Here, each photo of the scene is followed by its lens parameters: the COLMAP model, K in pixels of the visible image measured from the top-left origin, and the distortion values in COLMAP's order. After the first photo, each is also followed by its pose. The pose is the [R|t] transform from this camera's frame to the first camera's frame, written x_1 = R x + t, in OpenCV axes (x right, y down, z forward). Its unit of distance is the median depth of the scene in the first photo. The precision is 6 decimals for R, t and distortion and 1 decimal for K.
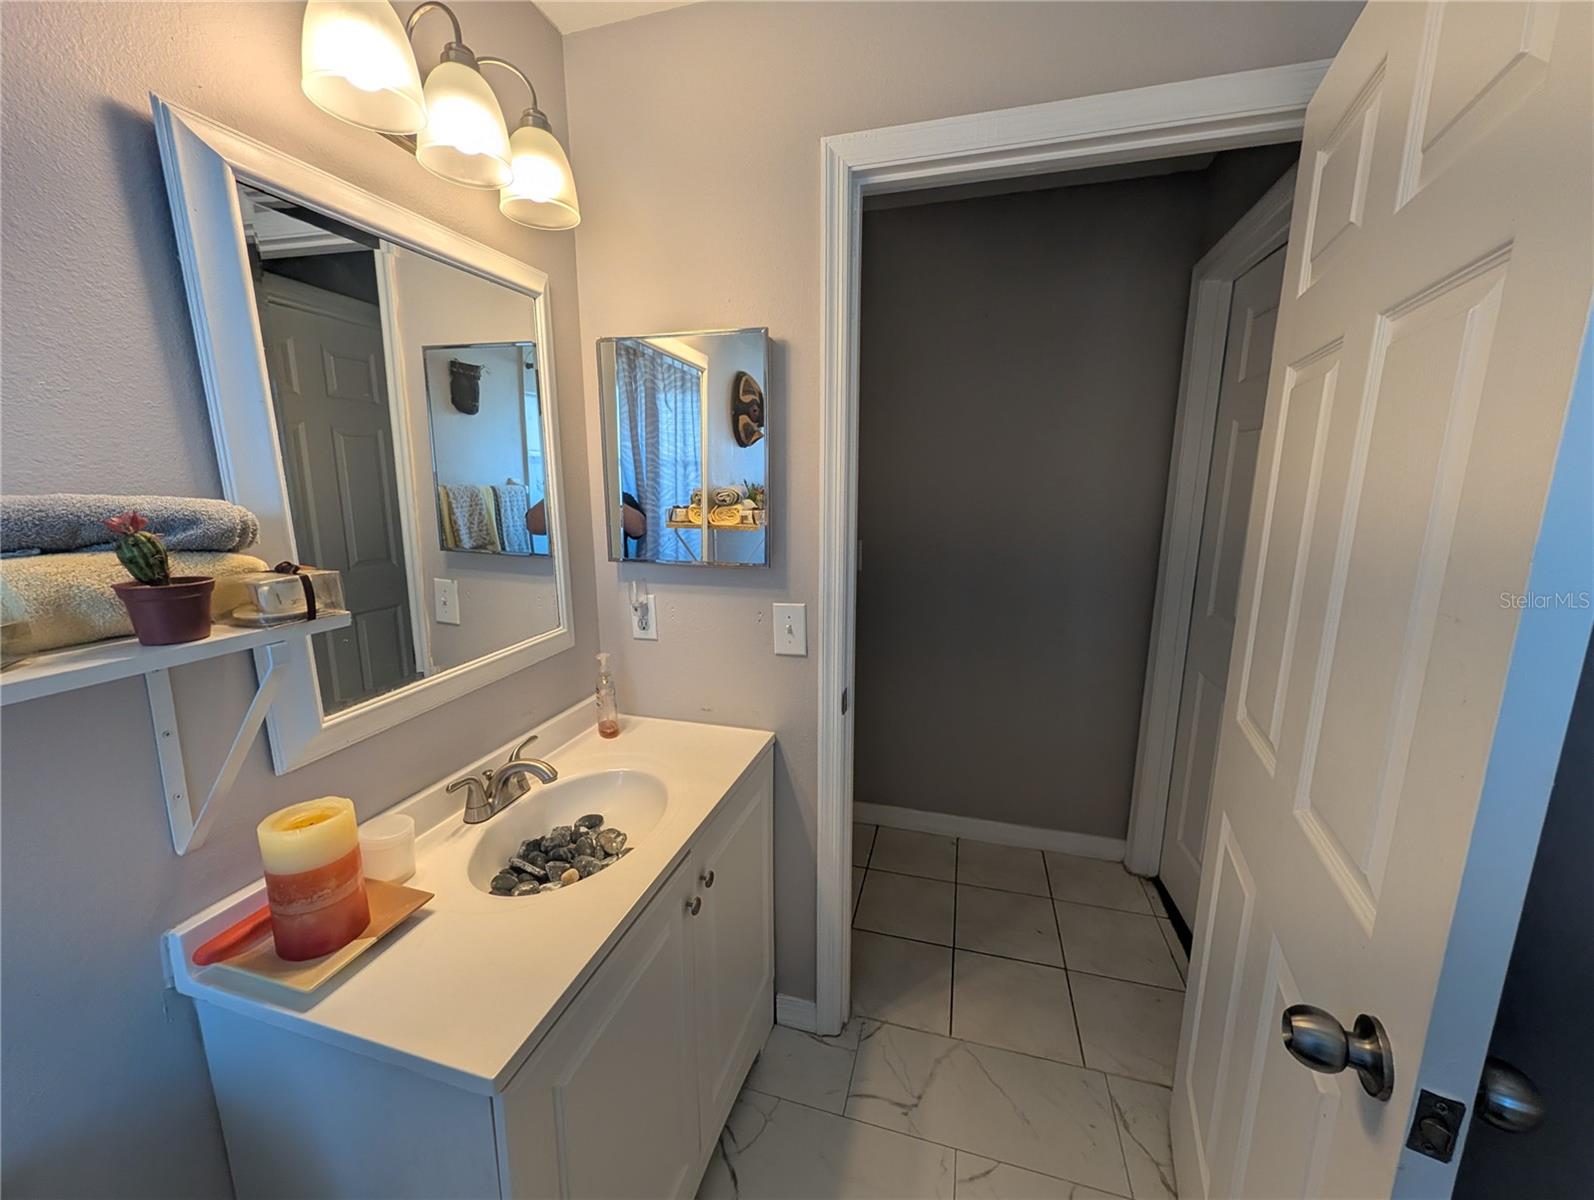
lens RADIAL K [[616.2, 0, 799.9], [0, 616.2, 601.6], [0, 0, 1]] dist [-0.001246, 0.000573]
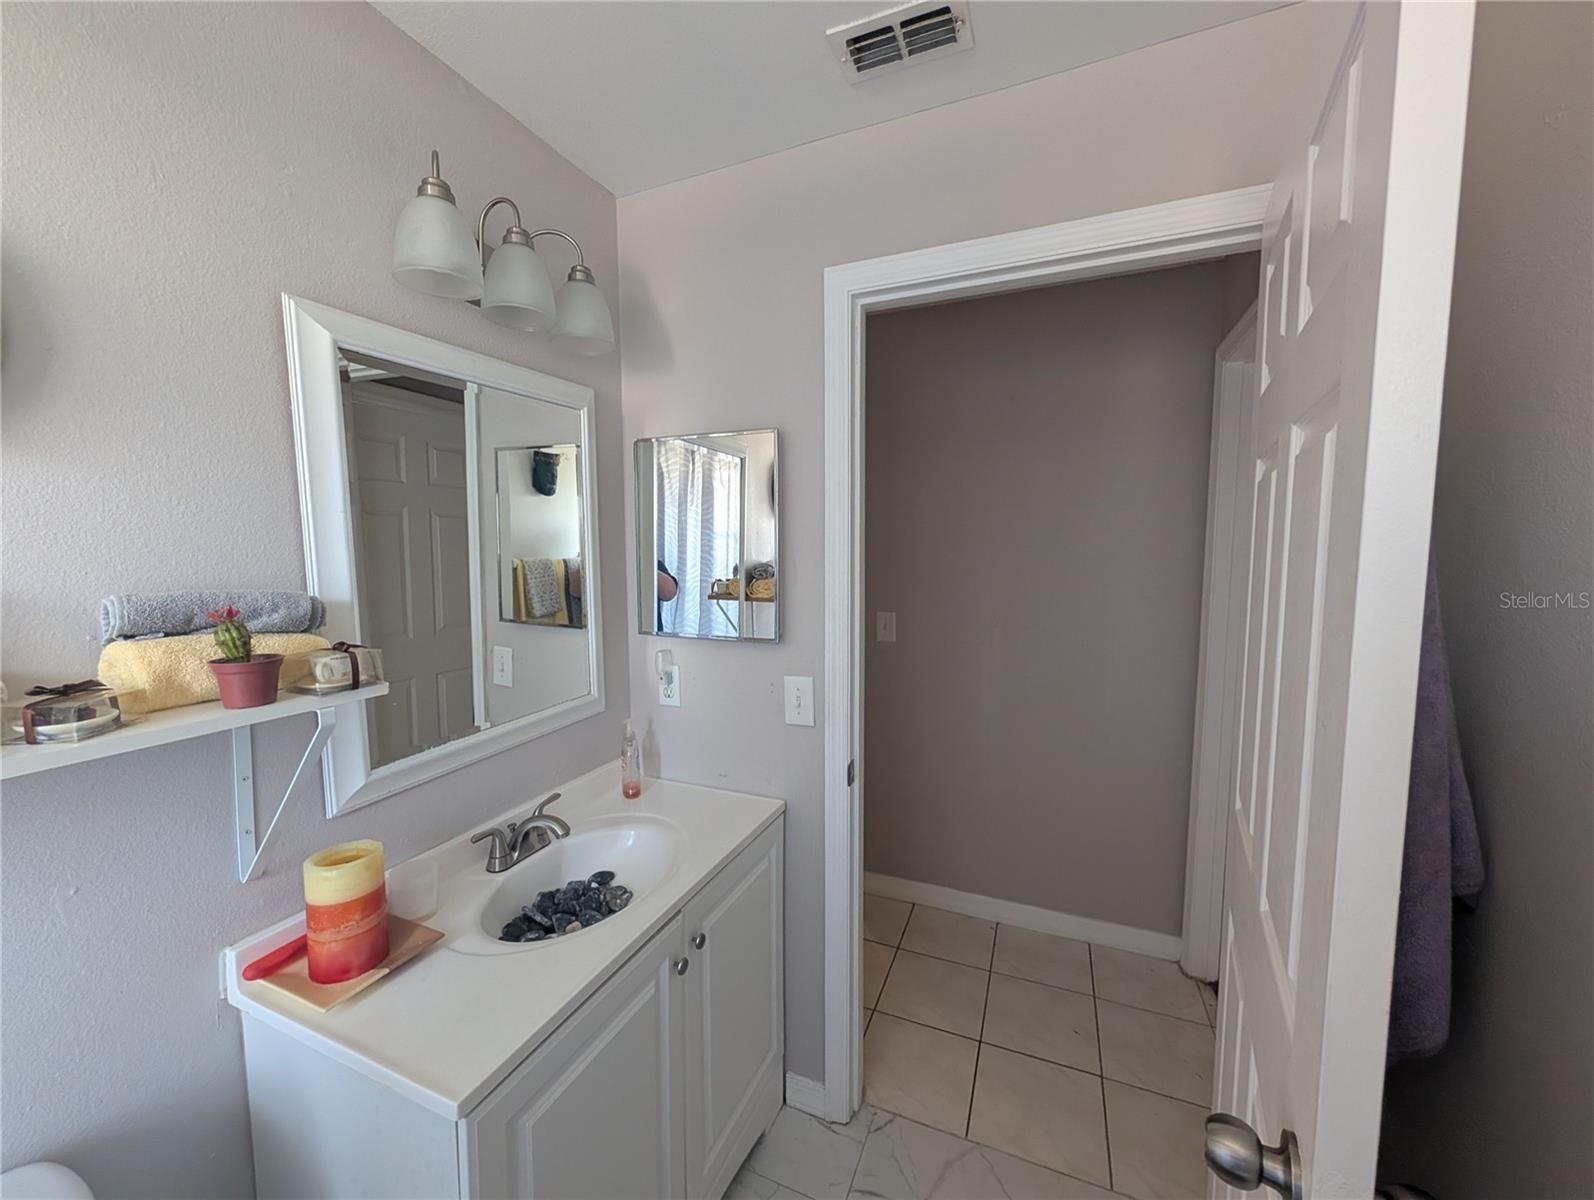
lens RADIAL K [[616.2, 0, 799.9], [0, 616.2, 601.6], [0, 0, 1]] dist [-0.001246, 0.000573]
pose [[0.992236, 0.007692, -0.124132, 0.137223], [-0.020161, 0.994833, -0.099505, -0.023305], [0.122726, 0.101235, 0.987264, -0.069739]]
